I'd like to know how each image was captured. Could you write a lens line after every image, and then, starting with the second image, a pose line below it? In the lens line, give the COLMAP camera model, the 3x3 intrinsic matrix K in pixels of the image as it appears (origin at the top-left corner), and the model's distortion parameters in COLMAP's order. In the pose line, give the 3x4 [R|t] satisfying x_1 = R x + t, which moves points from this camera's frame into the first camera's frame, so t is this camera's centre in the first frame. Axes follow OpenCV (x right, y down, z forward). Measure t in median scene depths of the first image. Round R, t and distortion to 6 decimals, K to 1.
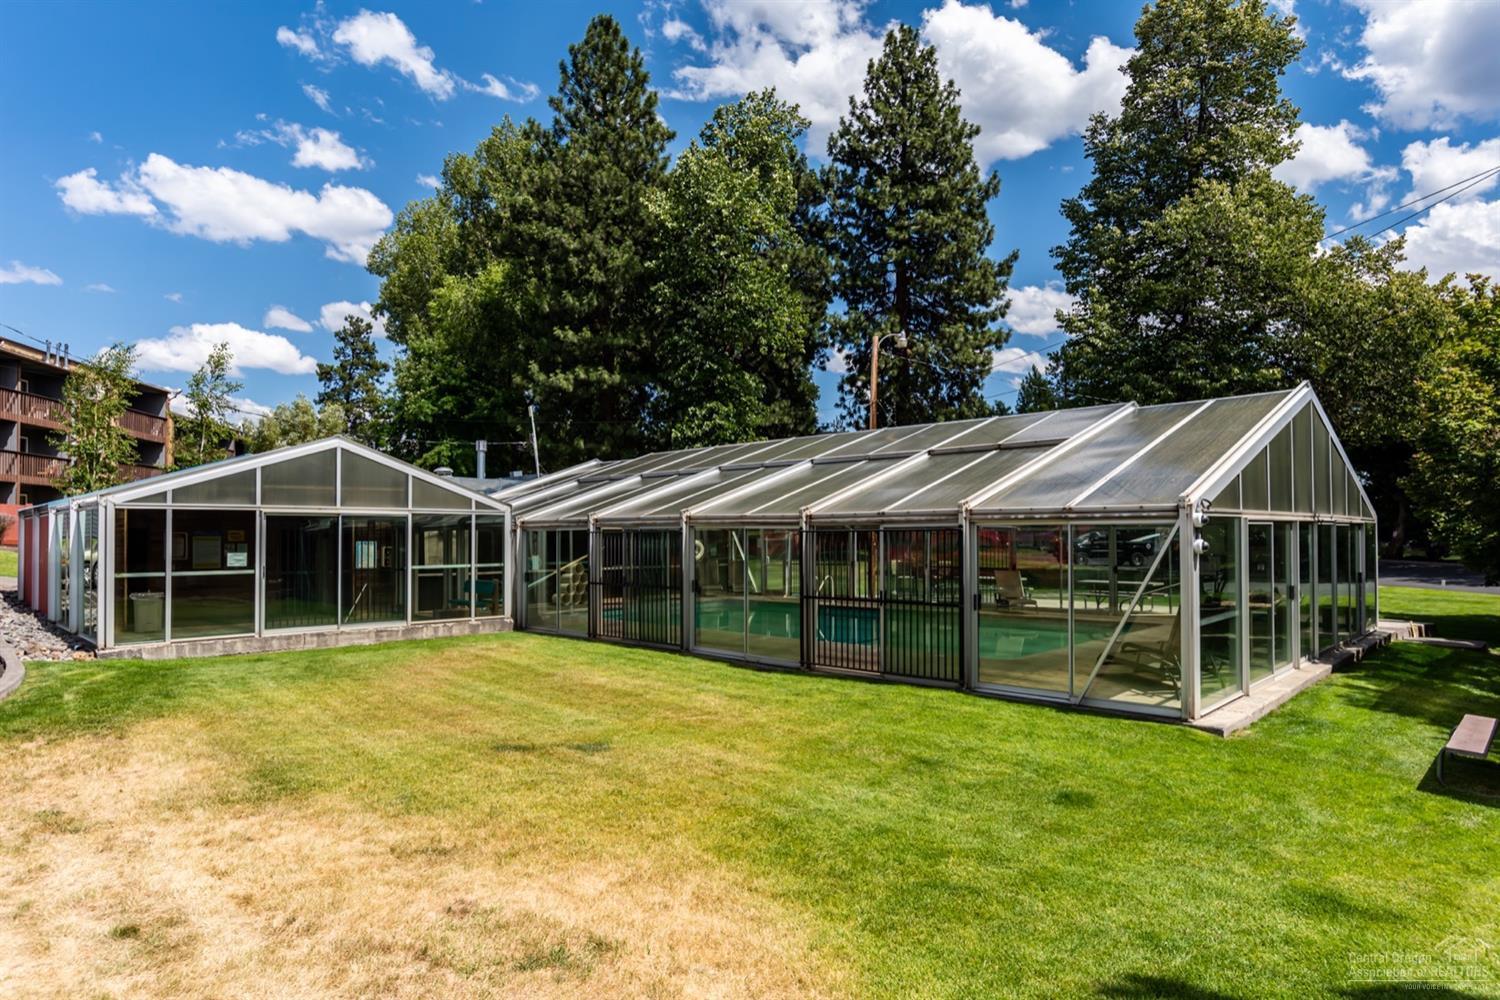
lens RADIAL K [[857.9, 0, 745.1], [0, 857.9, 537.8], [0, 0, 1]] dist [-0.053846, -0.000079]
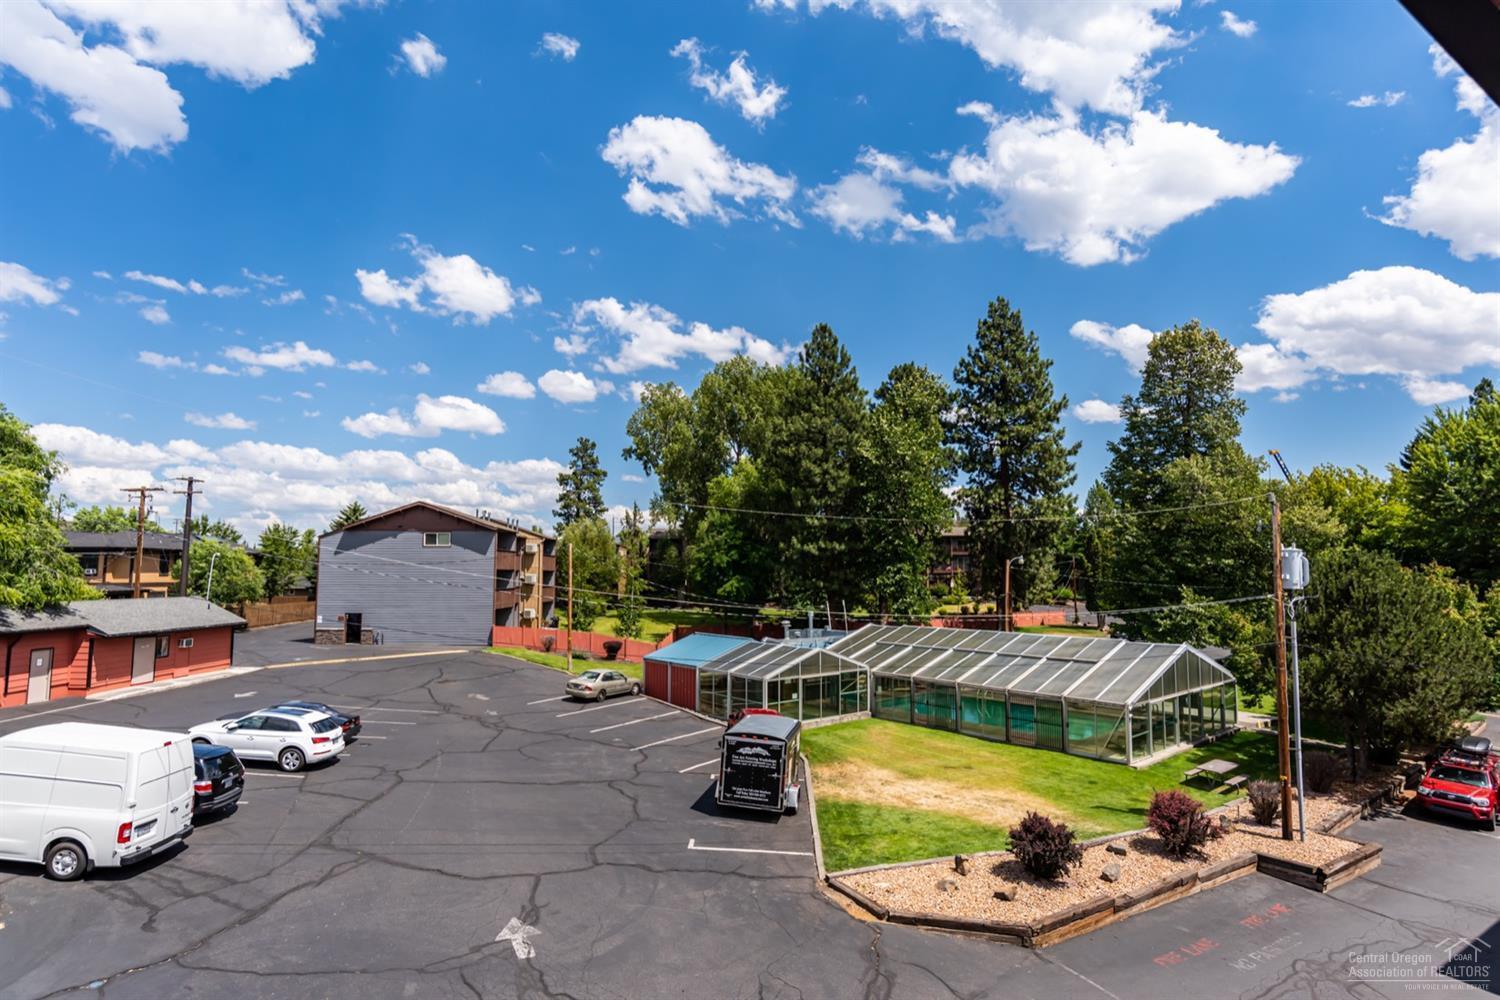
lens RADIAL K [[758.9, 0, 735.3], [0, 758.9, 507.0], [0, 0, 1]] dist [-0.066927, 0.028158]
pose [[0.991103, -0.008966, -0.132793, -0.162767], [-0.002349, 0.996394, -0.084810, -0.138021], [0.133074, 0.084367, 0.987509, -0.557294]]
